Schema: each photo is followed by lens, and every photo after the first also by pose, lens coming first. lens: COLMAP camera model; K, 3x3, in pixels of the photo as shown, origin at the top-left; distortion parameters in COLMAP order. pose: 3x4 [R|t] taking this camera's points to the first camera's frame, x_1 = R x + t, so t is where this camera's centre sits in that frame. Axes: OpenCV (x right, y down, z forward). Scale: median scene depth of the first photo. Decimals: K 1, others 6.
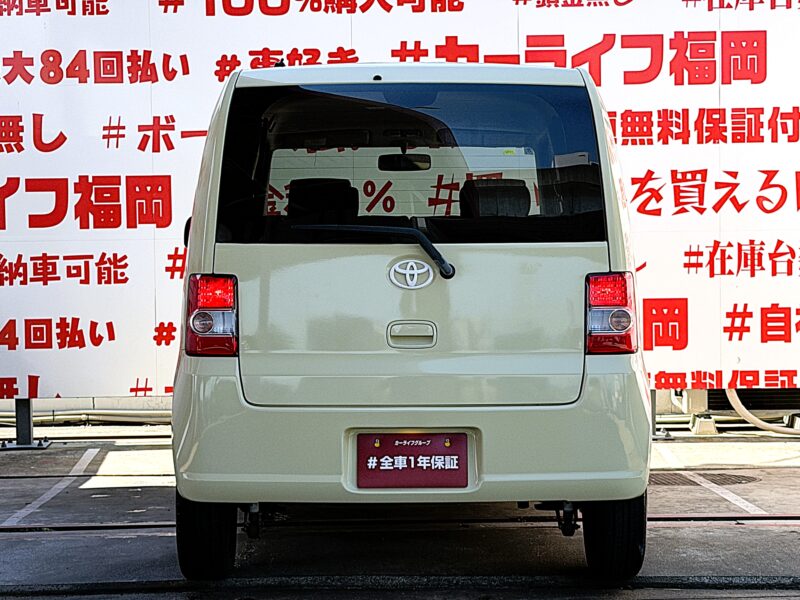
lens RADIAL K [[1922.2, 0, 400.3], [0, 1922.2, 309.6], [0, 0, 1]] dist [0.087622, 0.245129]
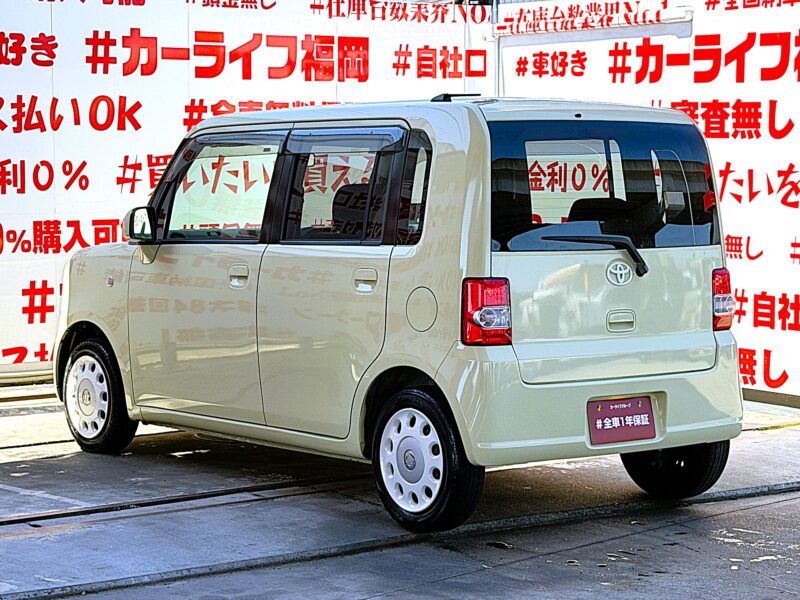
lens RADIAL K [[1888.9, 0, 400.0], [0, 1888.9, 300.0], [0, 0, 1]] dist [0.060498, 0.706762]
pose [[0.815783, -0.032624, 0.577438, -0.472399], [0.011754, 0.999137, 0.039844, -0.029773], [-0.578239, -0.025717, 0.815462, 0.038708]]
